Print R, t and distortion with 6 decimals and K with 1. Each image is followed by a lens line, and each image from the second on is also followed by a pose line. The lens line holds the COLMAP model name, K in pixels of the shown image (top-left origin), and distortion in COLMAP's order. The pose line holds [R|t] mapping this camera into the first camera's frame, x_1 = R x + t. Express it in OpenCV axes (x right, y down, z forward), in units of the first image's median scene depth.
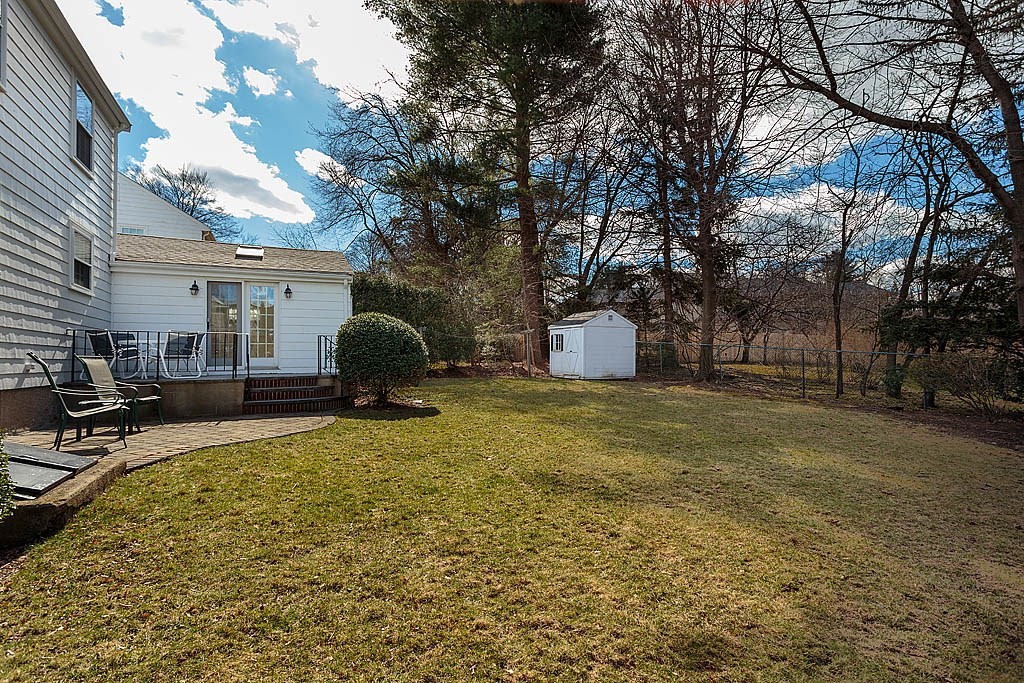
lens RADIAL K [[492.1, 0, 500.0], [0, 492.1, 341.6], [0, 0, 1]] dist [0.001001, 0.000189]
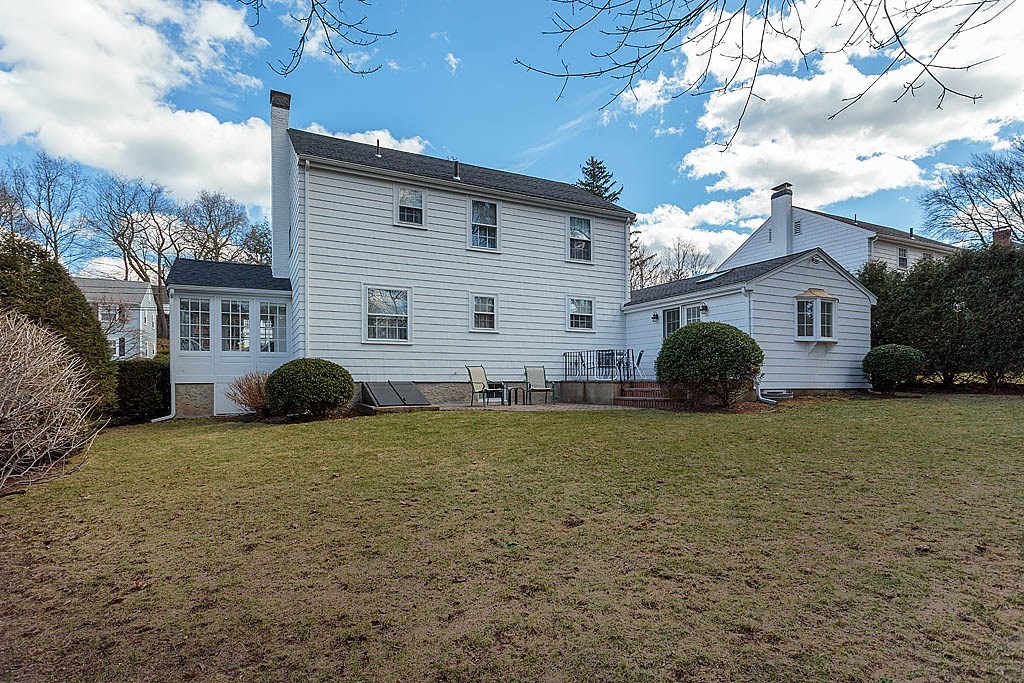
lens RADIAL K [[529.7, 0, 512.0], [0, 529.7, 379.6], [0, 0, 1]] dist [0.000017, 0.000065]
pose [[0.051605, 0.006193, -0.998648, 0.899914], [0.032428, 0.999443, 0.007874, 0.045507], [0.998141, -0.032791, 0.051375, 0.543319]]
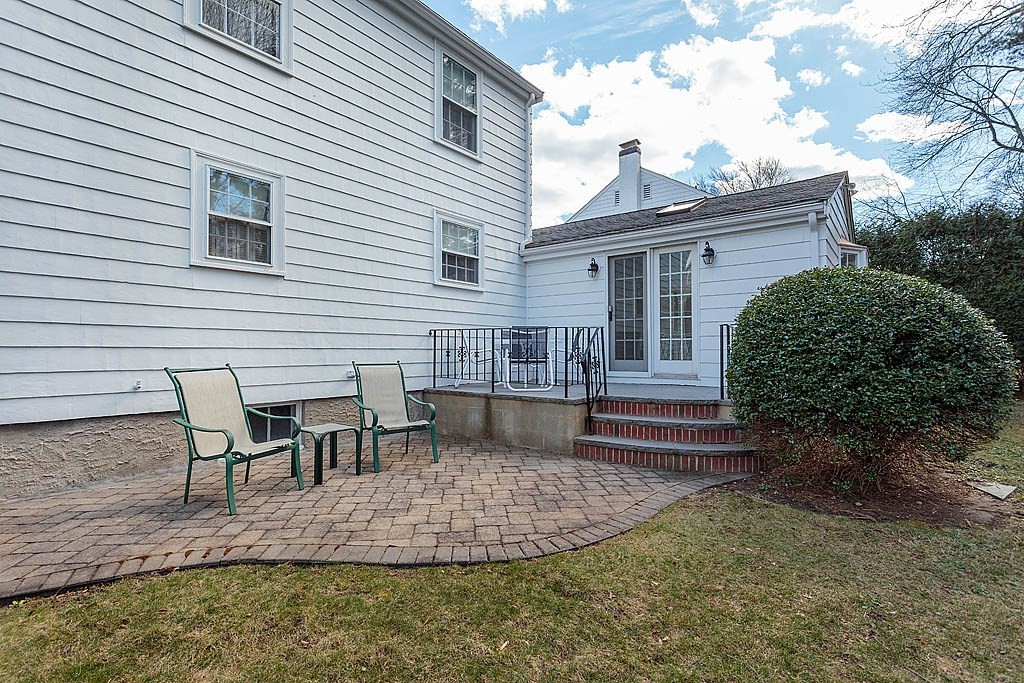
lens RADIAL K [[492.1, 0, 500.0], [0, 492.1, 341.6], [0, 0, 1]] dist [0.001001, 0.000189]
pose [[0.441800, -0.004337, -0.897103, 0.000628], [0.019876, 0.999790, 0.004955, -0.001375], [0.896893, -0.020020, 0.441793, 0.560687]]
